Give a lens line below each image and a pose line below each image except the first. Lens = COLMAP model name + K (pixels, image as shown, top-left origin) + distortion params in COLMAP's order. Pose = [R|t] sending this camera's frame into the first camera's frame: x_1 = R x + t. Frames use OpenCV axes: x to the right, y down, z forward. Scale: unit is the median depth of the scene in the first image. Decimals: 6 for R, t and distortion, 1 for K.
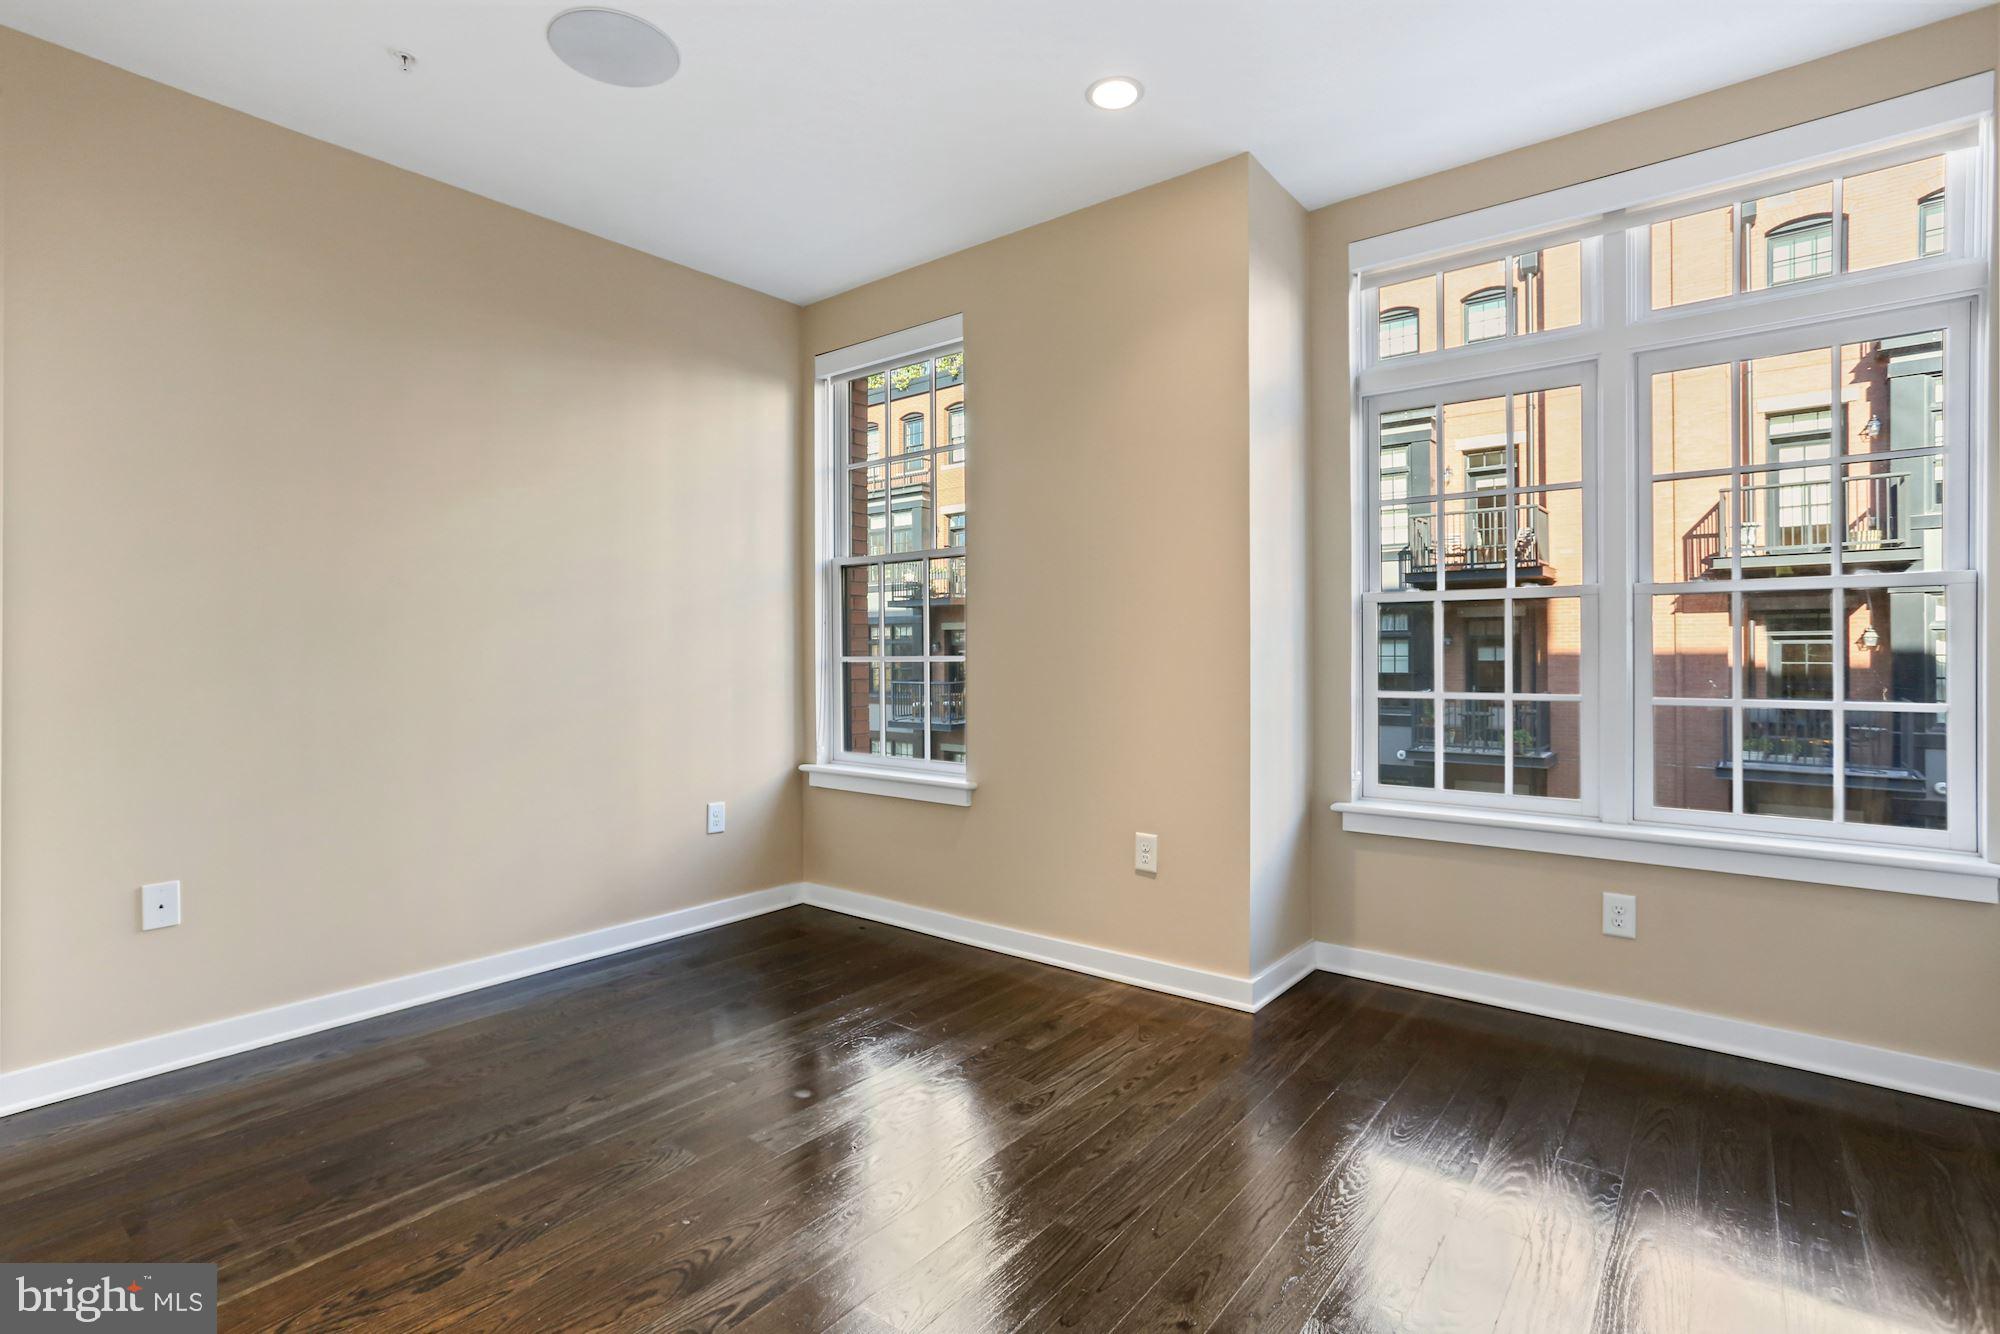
lens RADIAL K [[975.8, 0, 986.0], [0, 975.8, 657.6], [0, 0, 1]] dist [-0.004081, 0.005640]
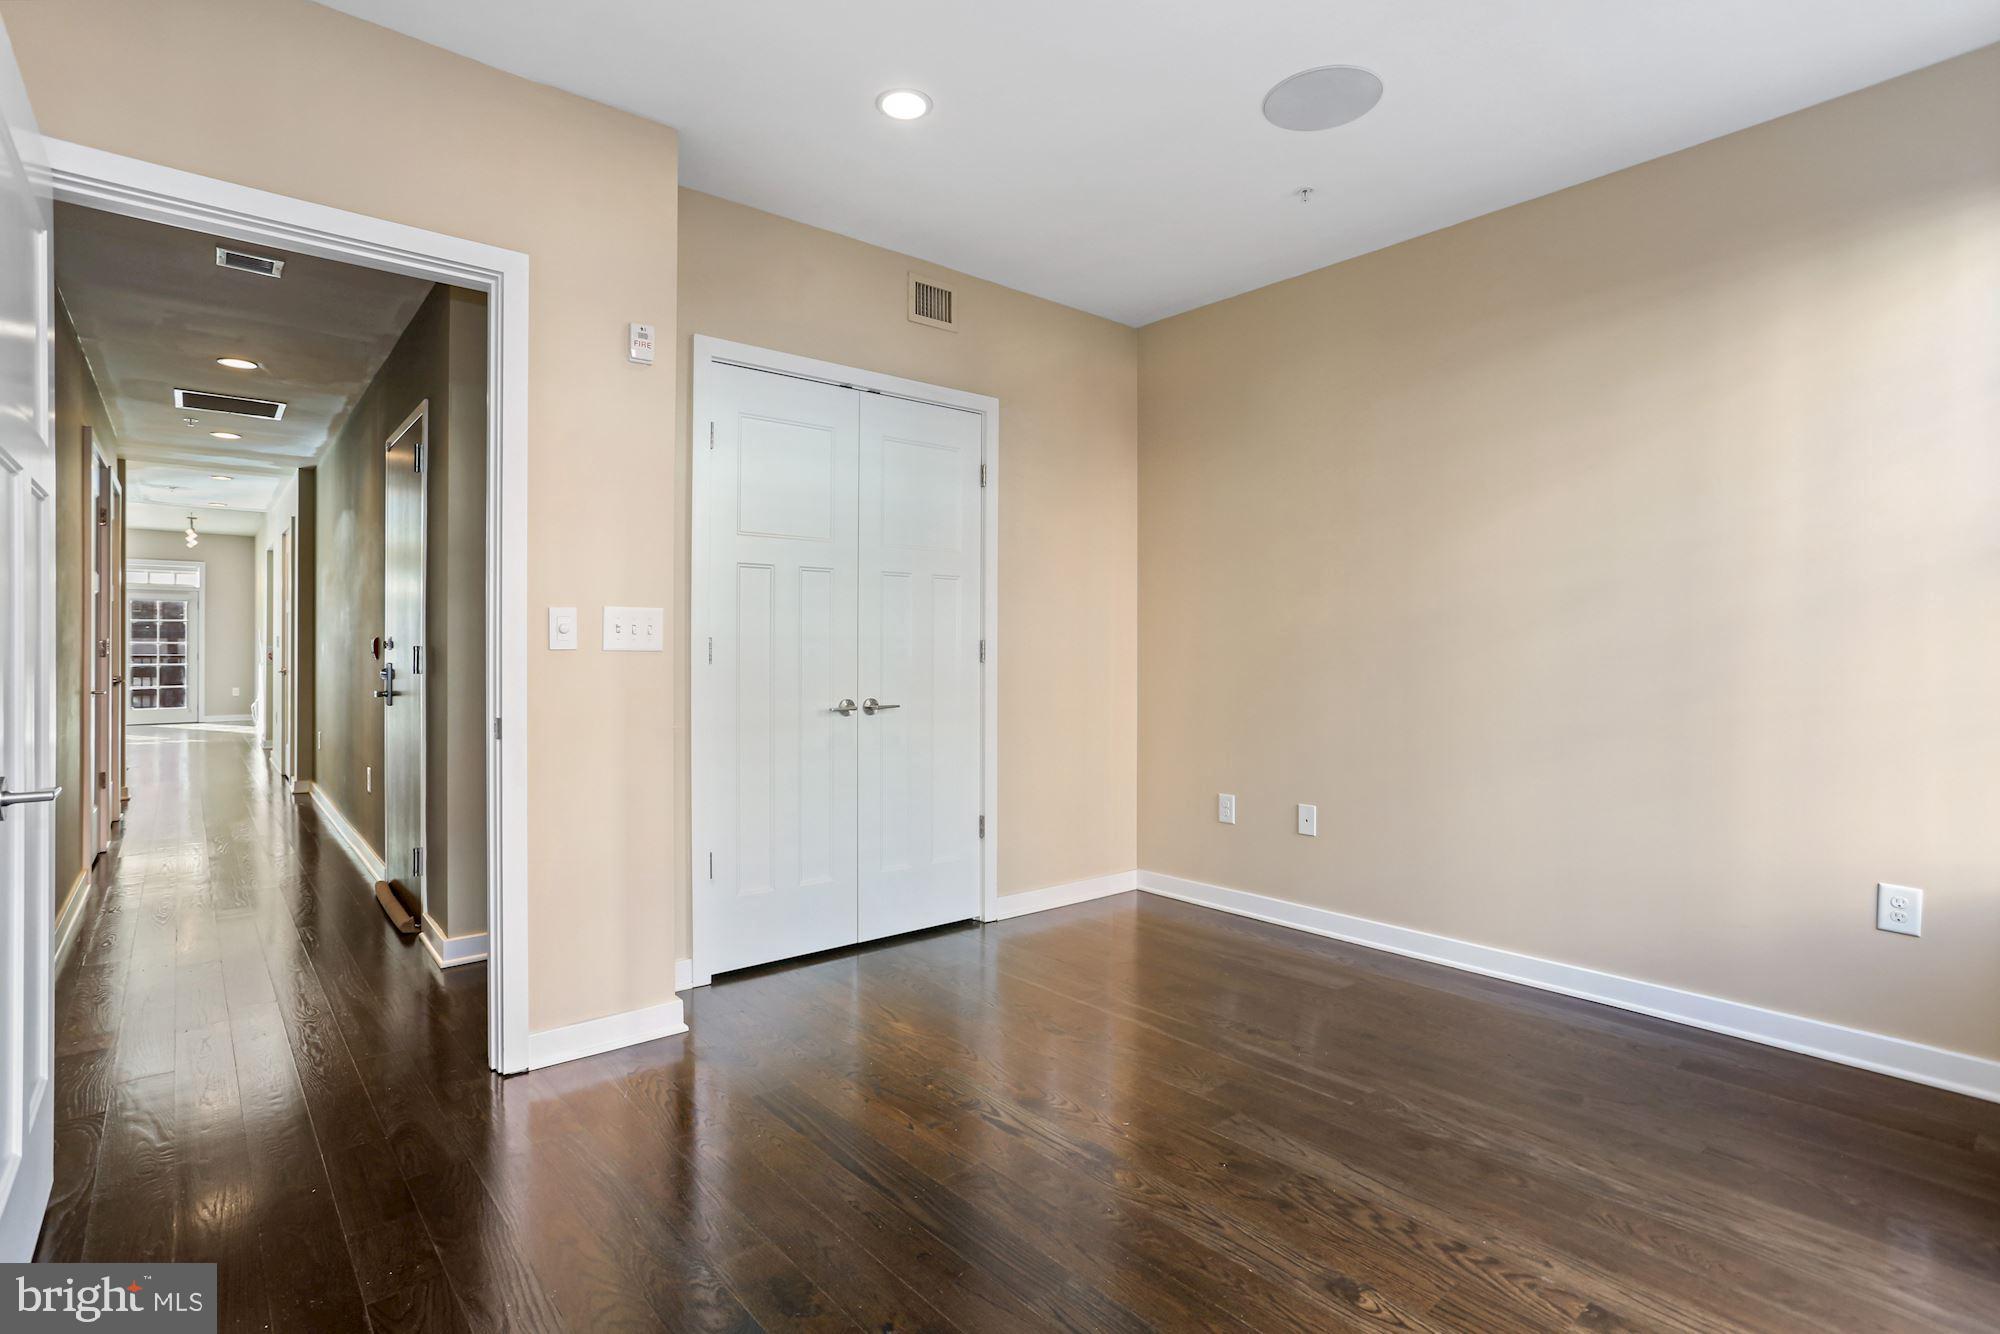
lens RADIAL K [[975.8, 0, 984.6], [0, 975.8, 654.1], [0, 0, 1]] dist [-0.004081, 0.005640]
pose [[-0.197975, 0.004023, -0.980199, 0.722999], [-0.004487, 0.999977, 0.005010, -0.008446], [0.980197, 0.005390, -0.197952, 0.802824]]
